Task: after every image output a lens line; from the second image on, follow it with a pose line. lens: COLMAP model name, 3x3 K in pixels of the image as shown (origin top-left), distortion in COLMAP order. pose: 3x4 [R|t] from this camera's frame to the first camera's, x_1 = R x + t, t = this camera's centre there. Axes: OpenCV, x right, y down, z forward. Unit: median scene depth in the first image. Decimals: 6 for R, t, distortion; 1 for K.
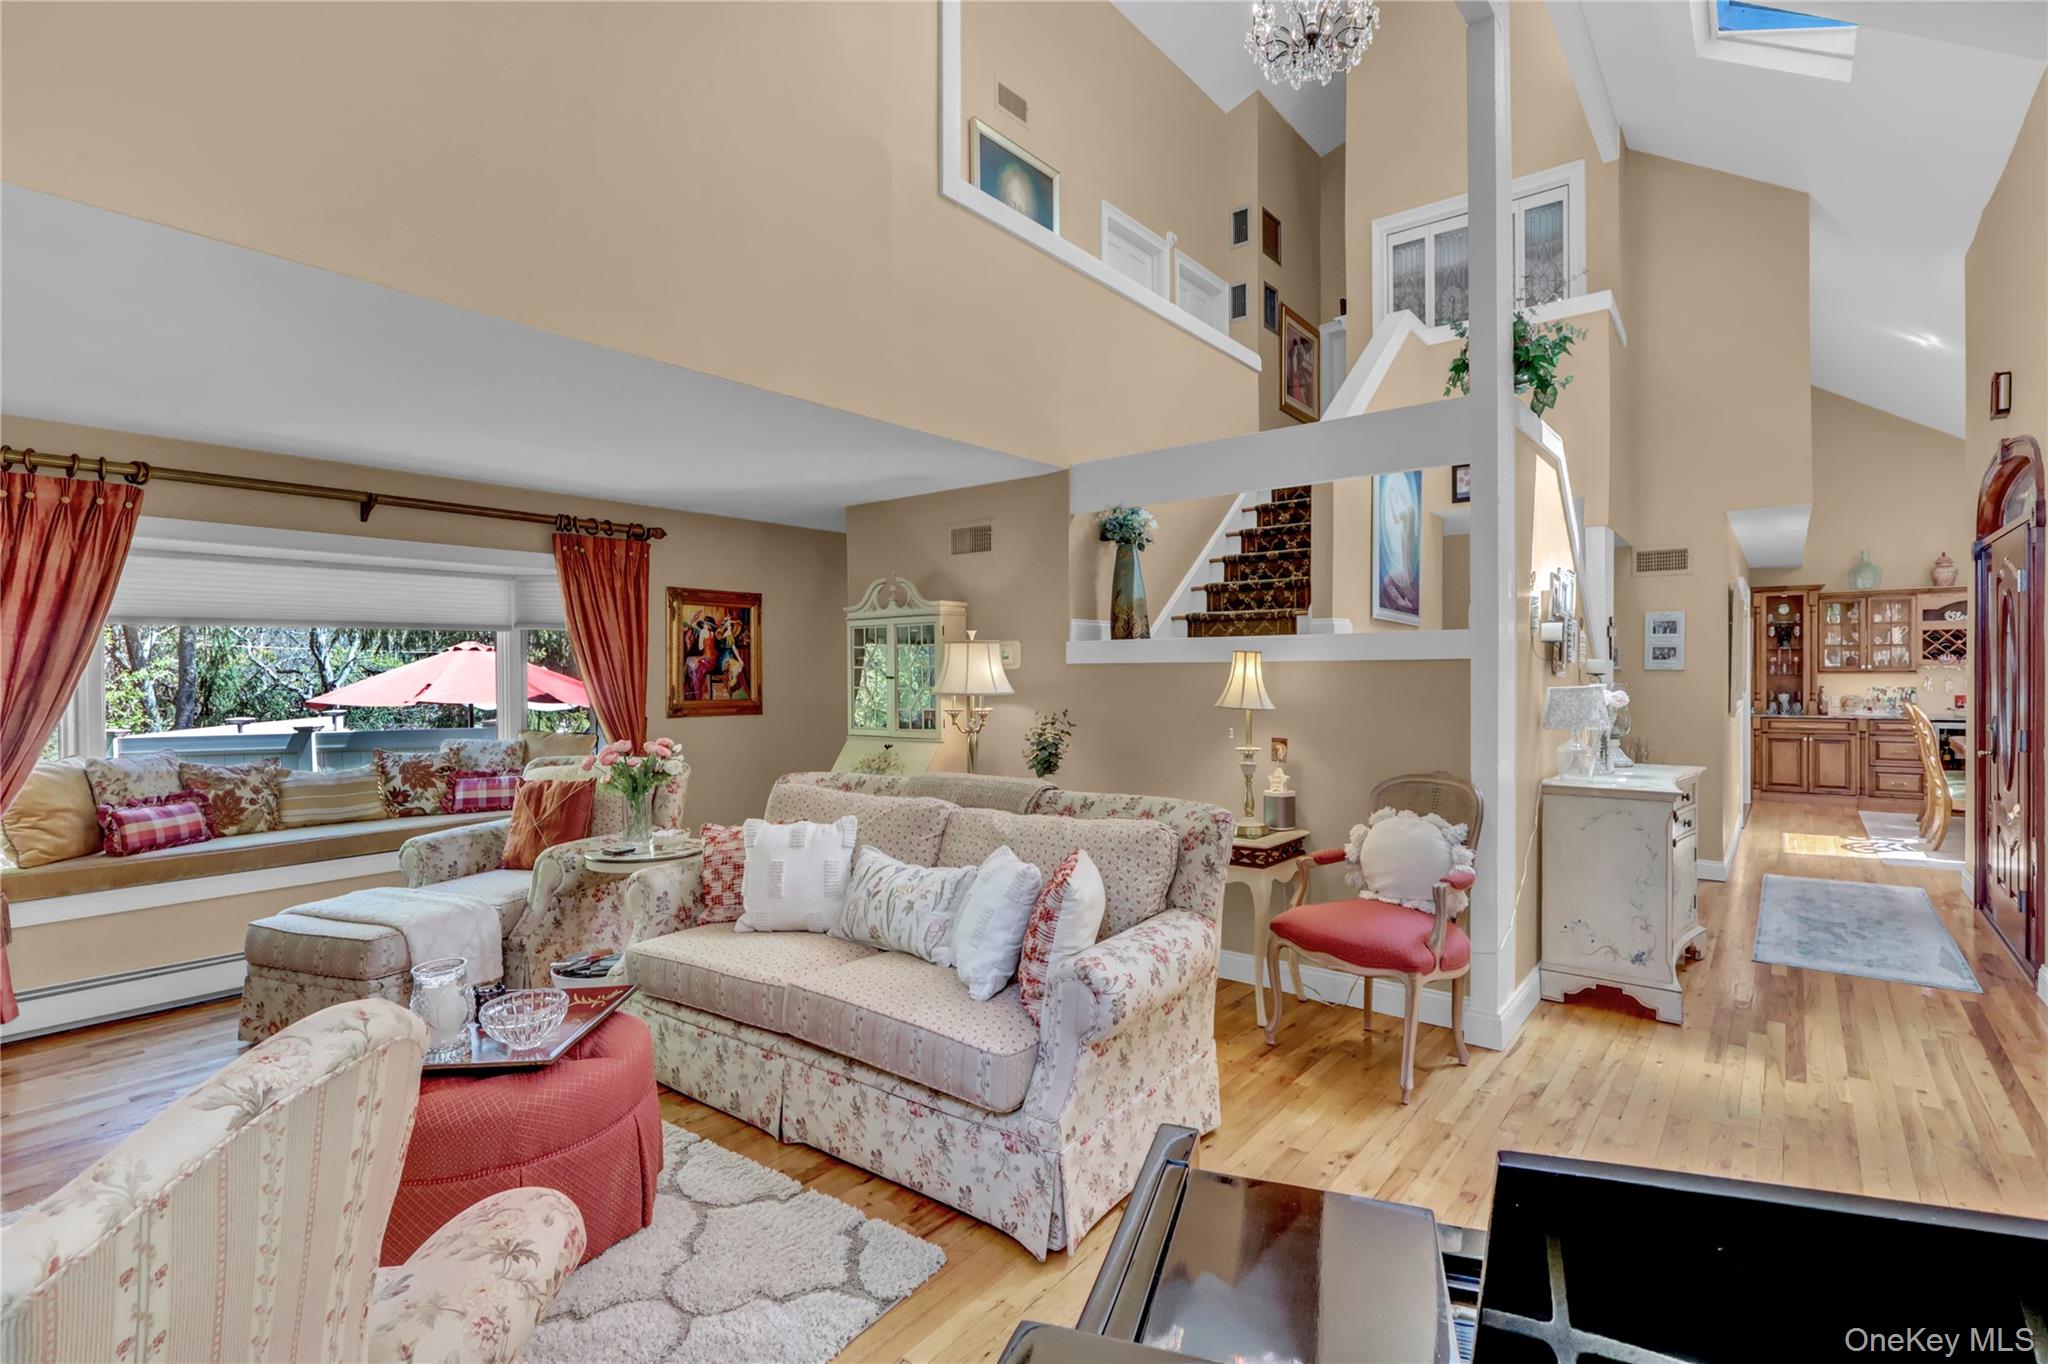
lens RADIAL K [[970.4, 0, 1016.6], [0, 970.4, 676.7], [0, 0, 1]] dist [0.004547, 0.002343]
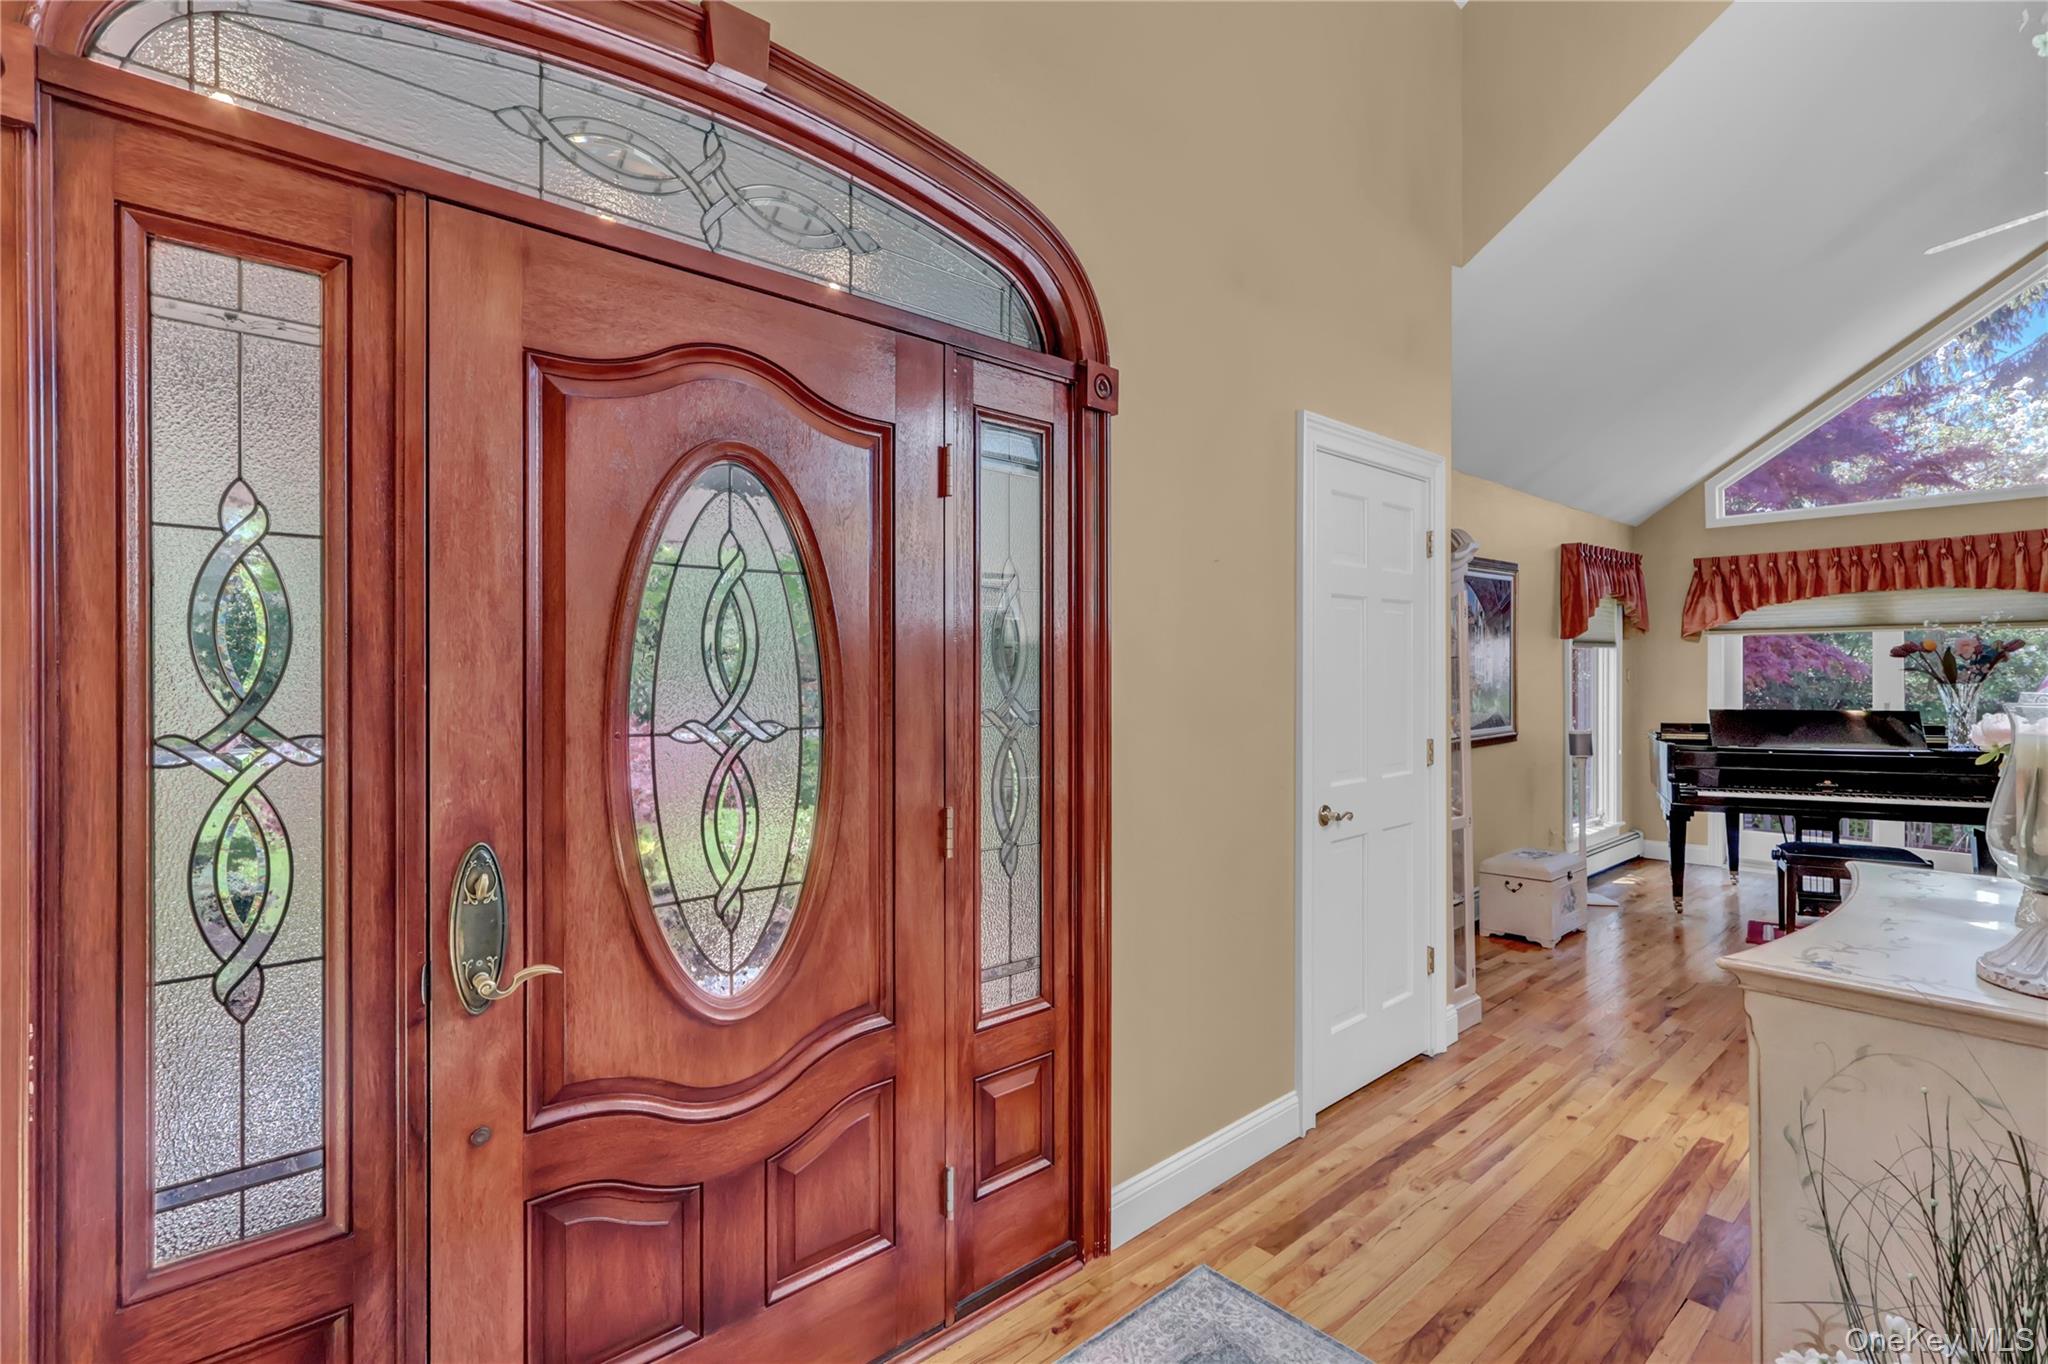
lens RADIAL K [[951.2, 0, 1012.7], [0, 951.2, 672.4], [0, 0, 1]] dist [0.002577, 0.000354]
pose [[-0.985736, 0.006661, 0.168165, 1.021214], [0.007106, 0.999973, 0.002041, 0.000544], [-0.168147, 0.003207, -0.985757, 1.558659]]
